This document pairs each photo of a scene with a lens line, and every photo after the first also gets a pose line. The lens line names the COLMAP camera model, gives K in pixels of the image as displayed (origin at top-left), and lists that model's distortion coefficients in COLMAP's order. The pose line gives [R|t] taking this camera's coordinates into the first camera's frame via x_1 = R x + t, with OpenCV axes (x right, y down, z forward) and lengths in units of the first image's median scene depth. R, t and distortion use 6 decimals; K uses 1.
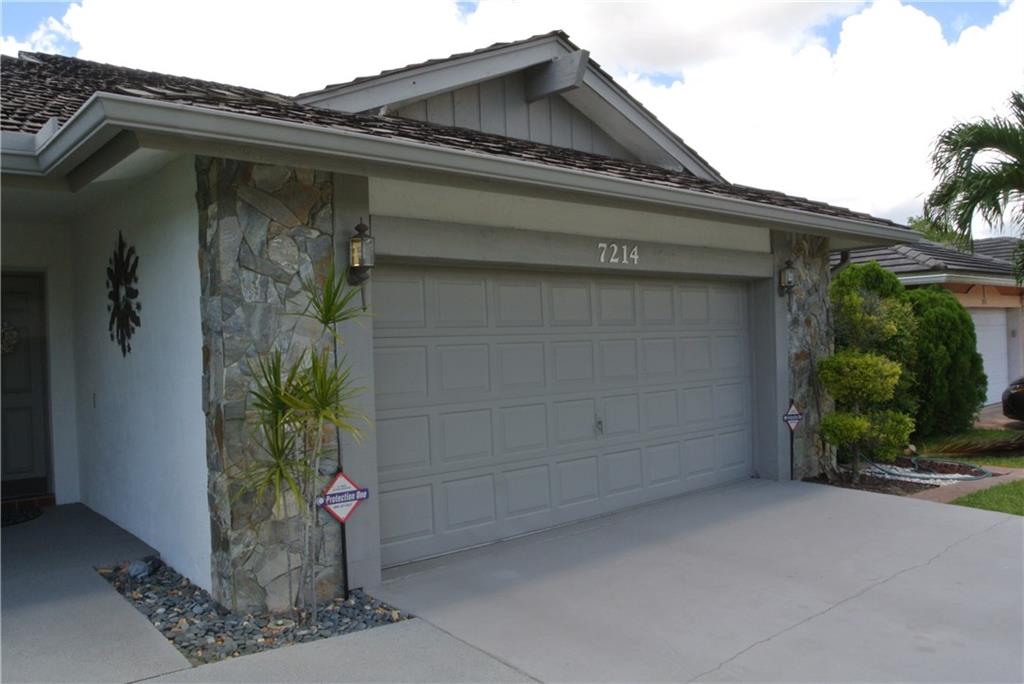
lens RADIAL K [[811.2, 0, 509.7], [0, 811.2, 342.4], [0, 0, 1]] dist [-0.057050, -0.002768]
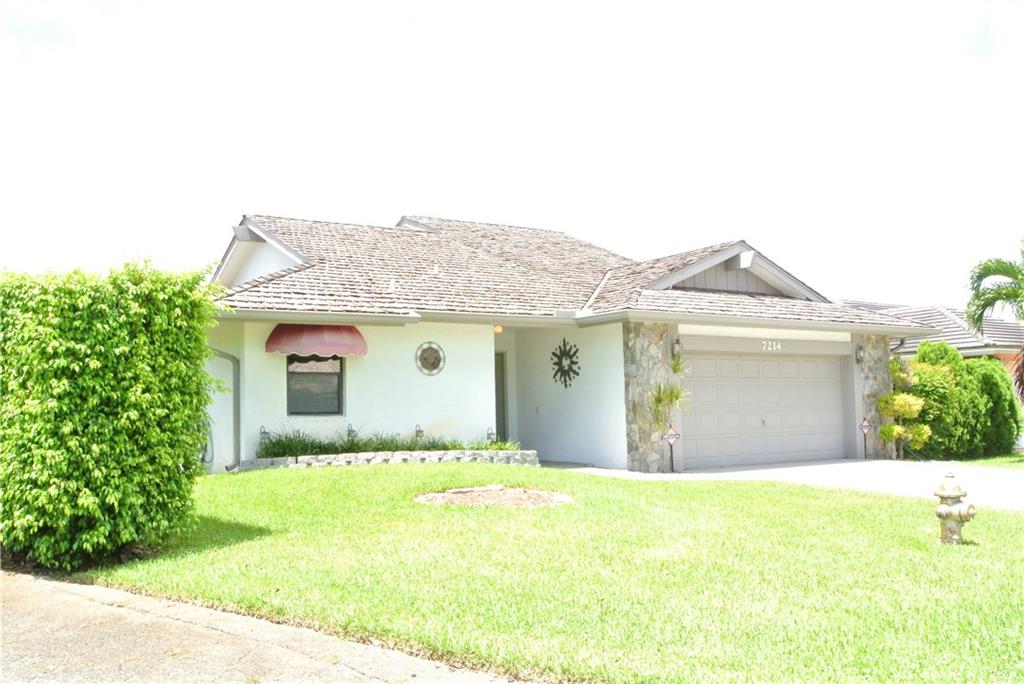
lens RADIAL K [[972.8, 0, 516.7], [0, 972.8, 342.3], [0, 0, 1]] dist [-0.025493, 0.000000]
pose [[0.992245, -0.001271, -0.124288, -0.229018], [-0.008285, 0.997047, -0.076342, 0.092257], [0.124018, 0.076780, 0.989305, -1.733456]]
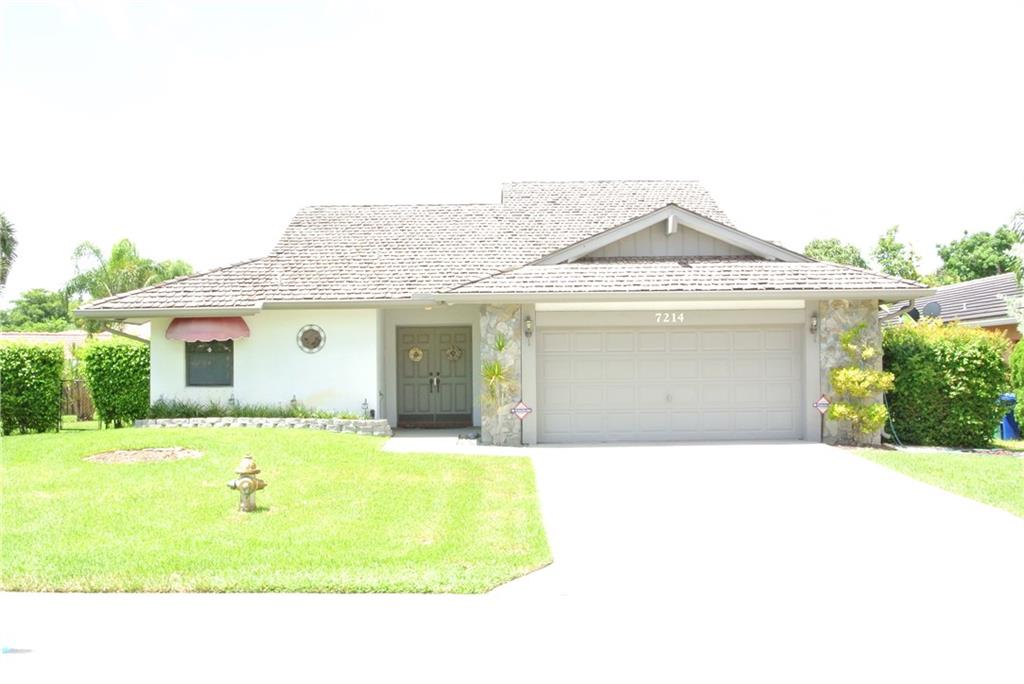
lens RADIAL K [[1165.7, 0, 512.3], [0, 1165.7, 348.4], [0, 0, 1]] dist [-0.024305, 0.000000]
pose [[0.762223, 0.007343, -0.647273, 1.768253], [-0.012556, 0.999915, -0.003442, -0.011371], [0.647193, 0.010750, 0.762251, -1.580529]]
